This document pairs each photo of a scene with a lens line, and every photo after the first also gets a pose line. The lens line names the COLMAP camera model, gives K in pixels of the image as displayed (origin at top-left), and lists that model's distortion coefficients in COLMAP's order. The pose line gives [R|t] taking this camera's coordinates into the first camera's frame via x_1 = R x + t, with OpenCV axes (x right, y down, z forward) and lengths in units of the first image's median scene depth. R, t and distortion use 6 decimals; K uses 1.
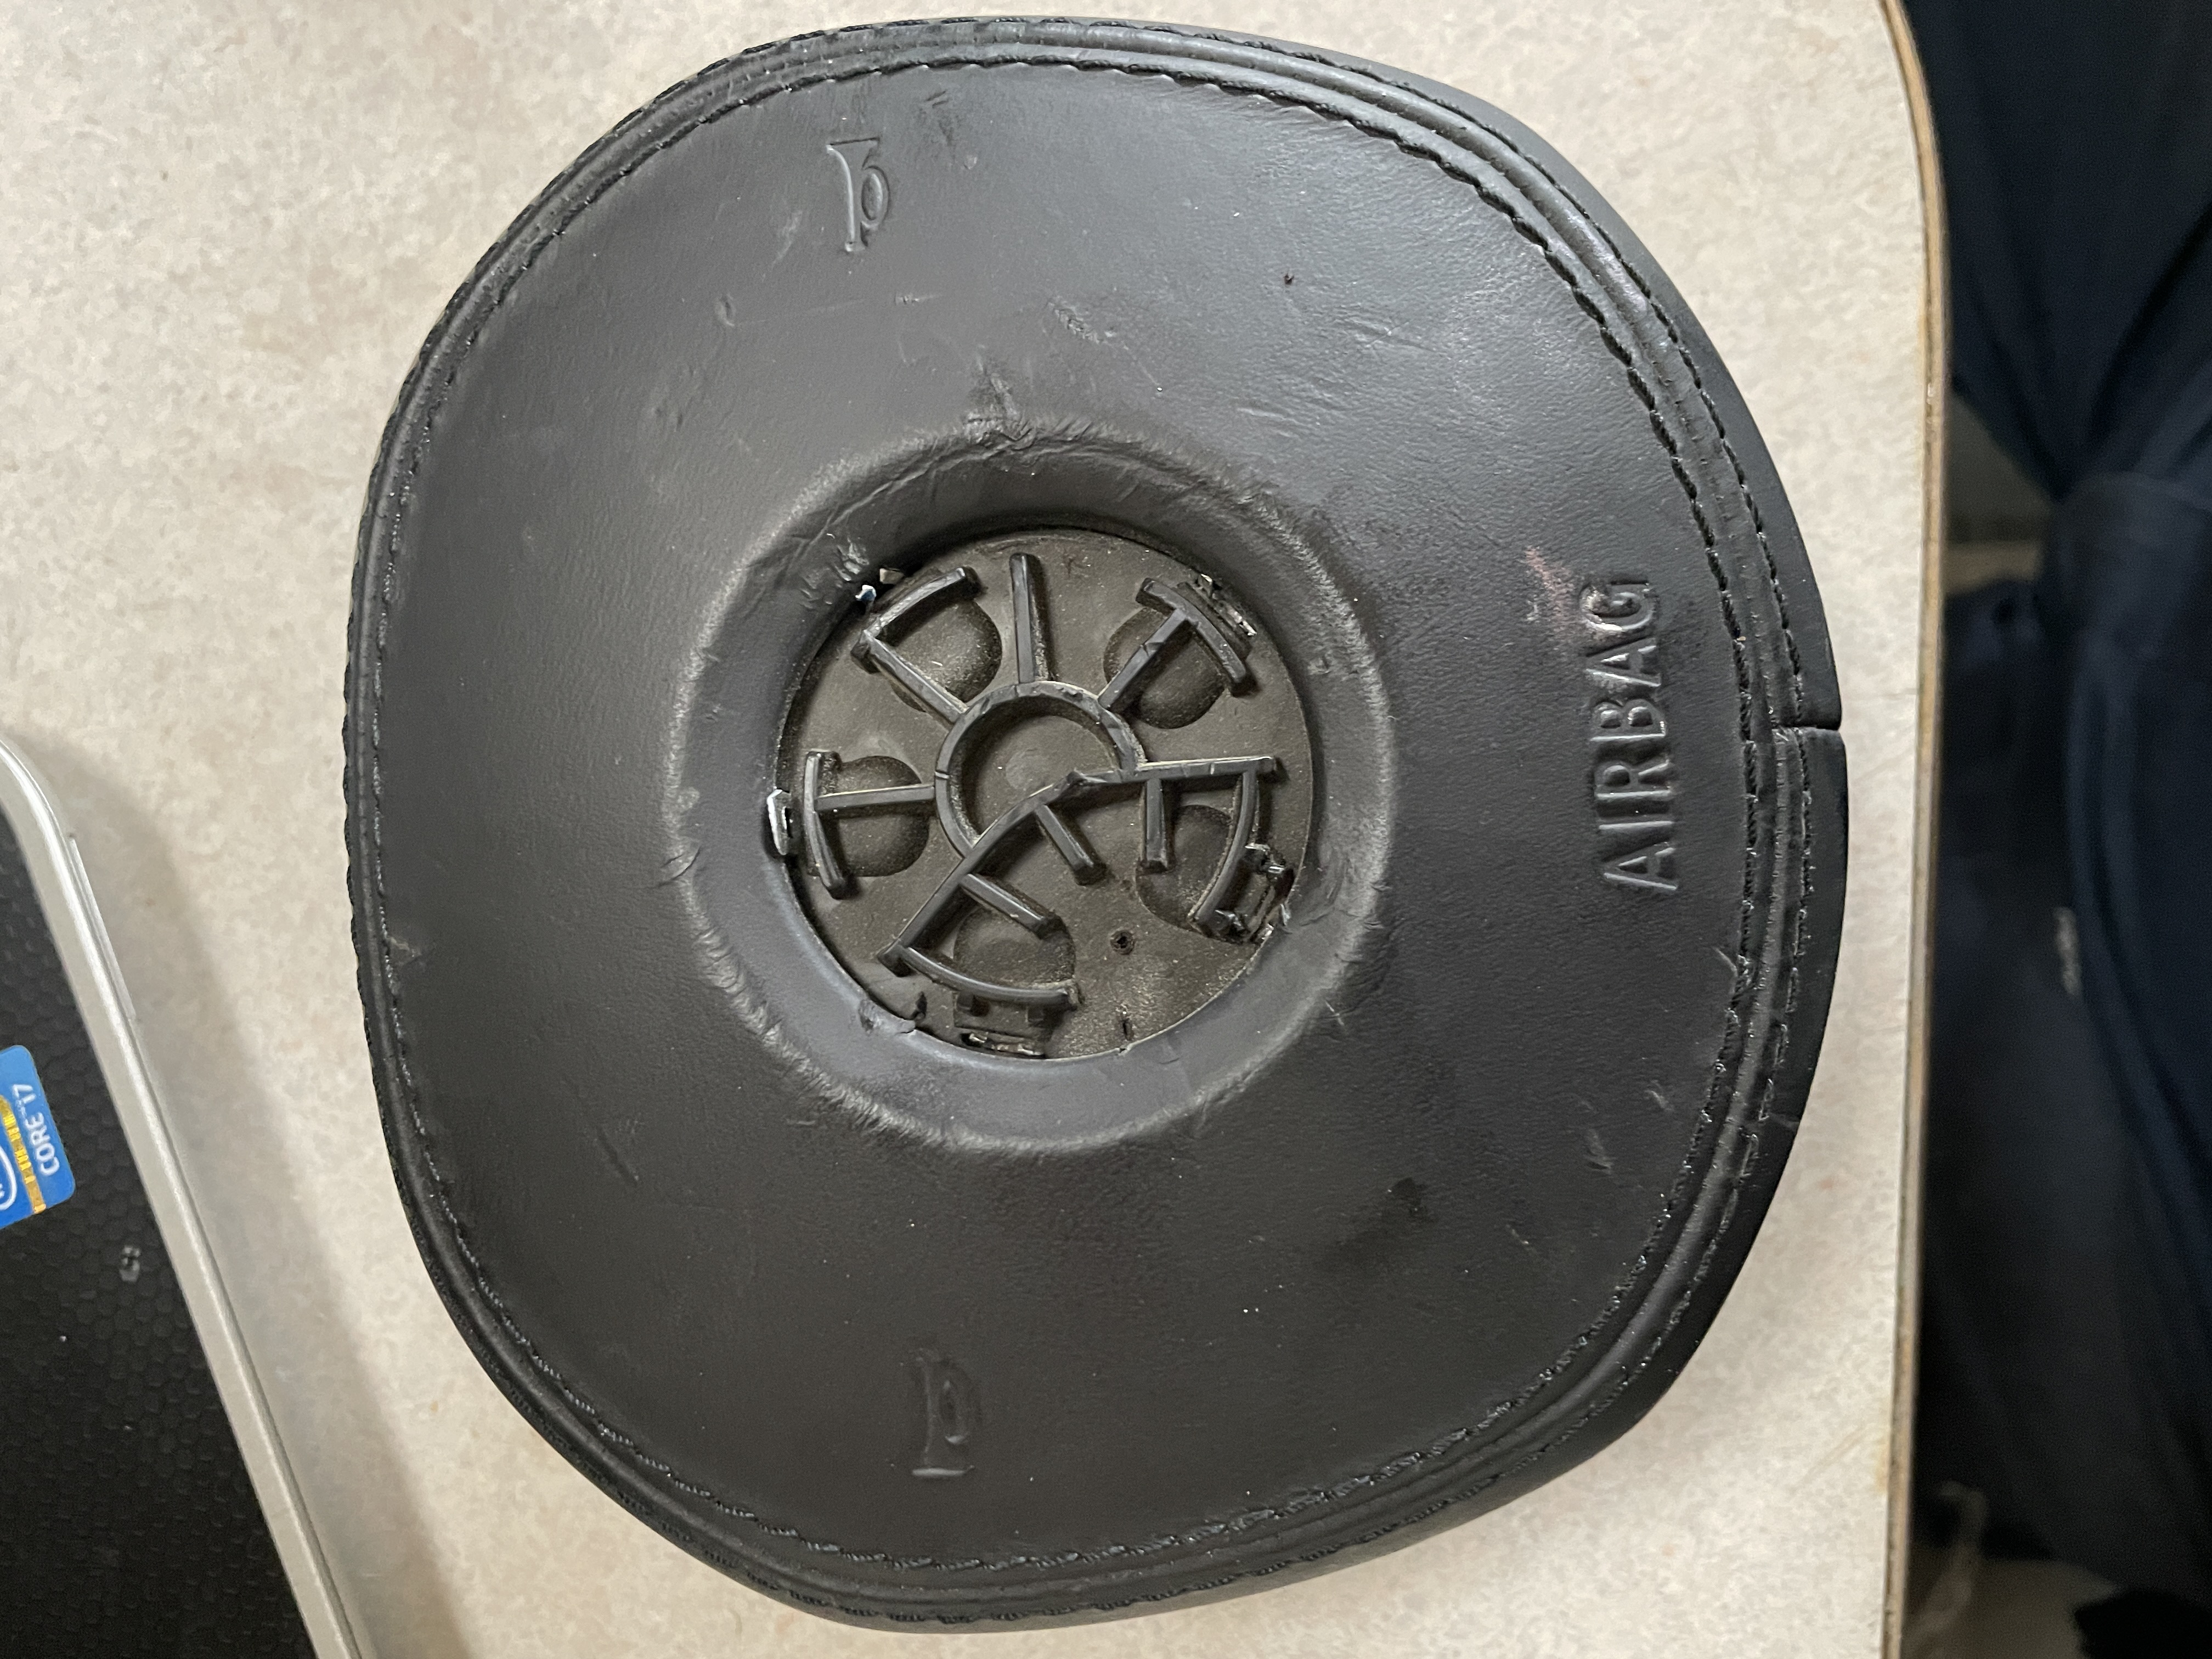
lens RADIAL K [[1683.8, 0, 1106.0], [0, 1683.8, 829.5], [0, 0, 1]] dist [0.067799, -0.120372]
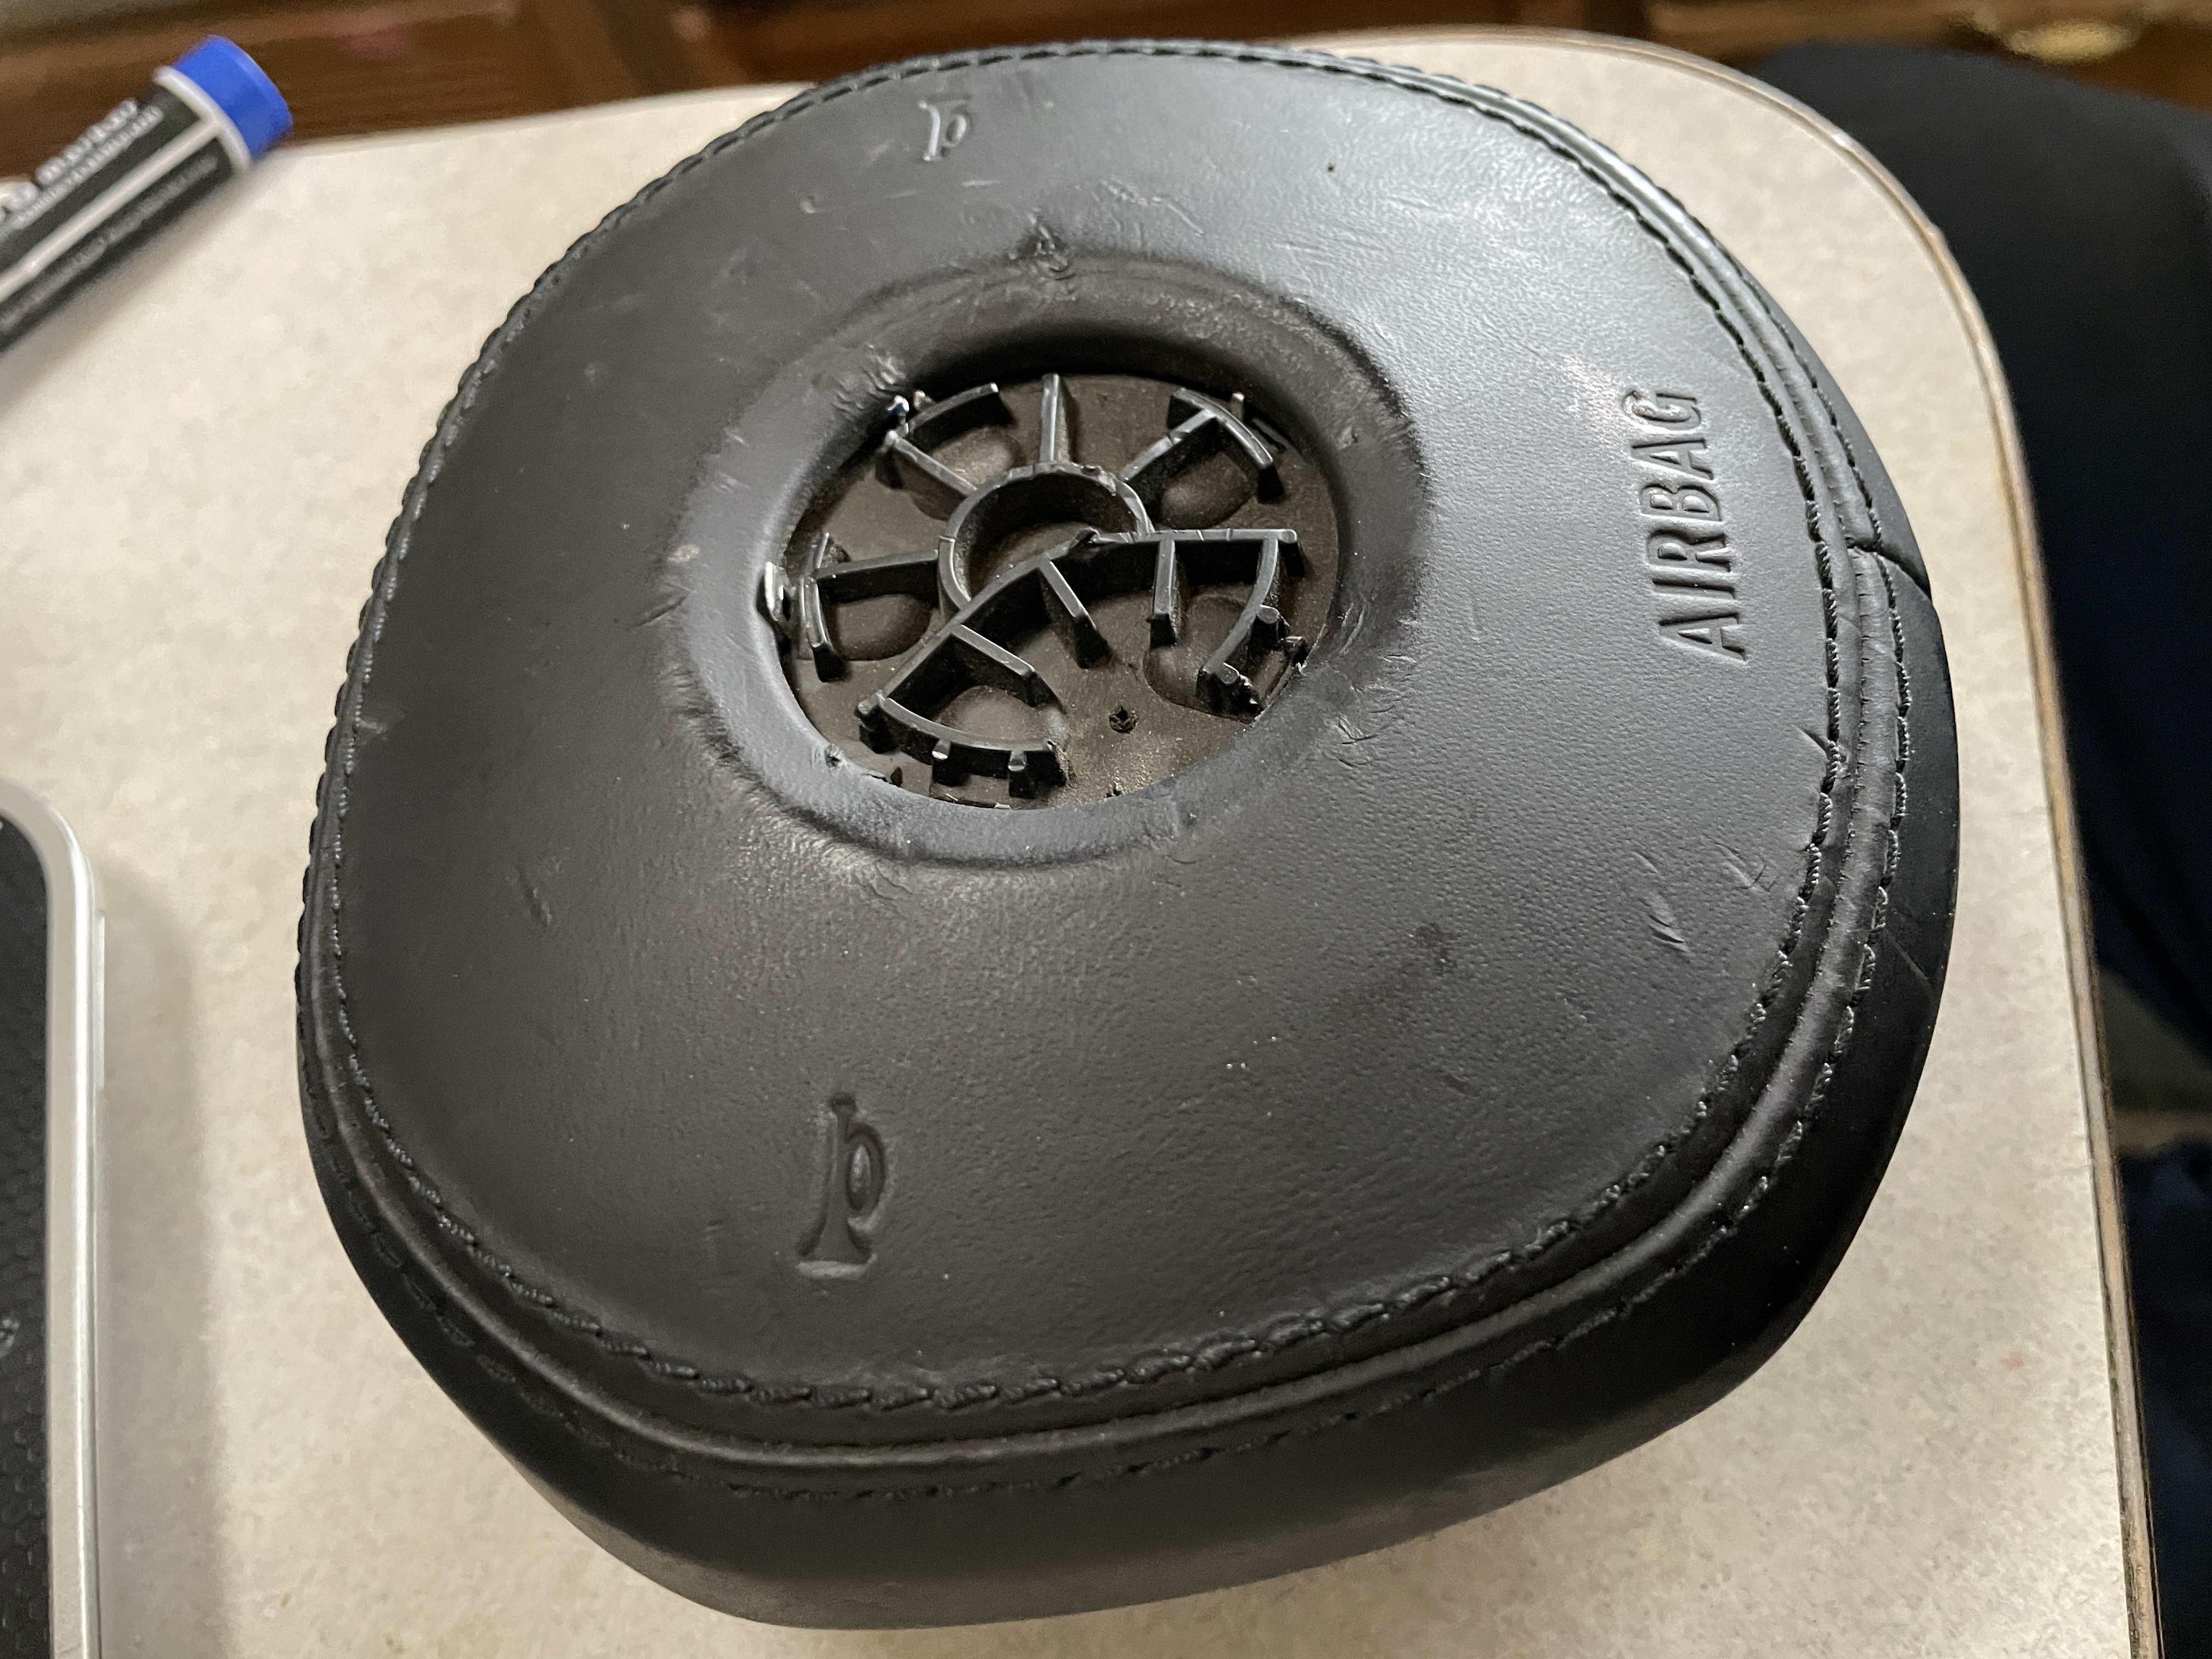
lens RADIAL K [[1693.6, 0, 1083.5], [0, 1693.6, 825.1], [0, 0, 1]] dist [0.070604, -0.130325]
pose [[0.992965, 0.054552, -0.105092, 0.062947], [-0.093999, 0.902885, -0.419479, 0.359930], [0.072002, 0.426407, 0.901661, 0.144053]]
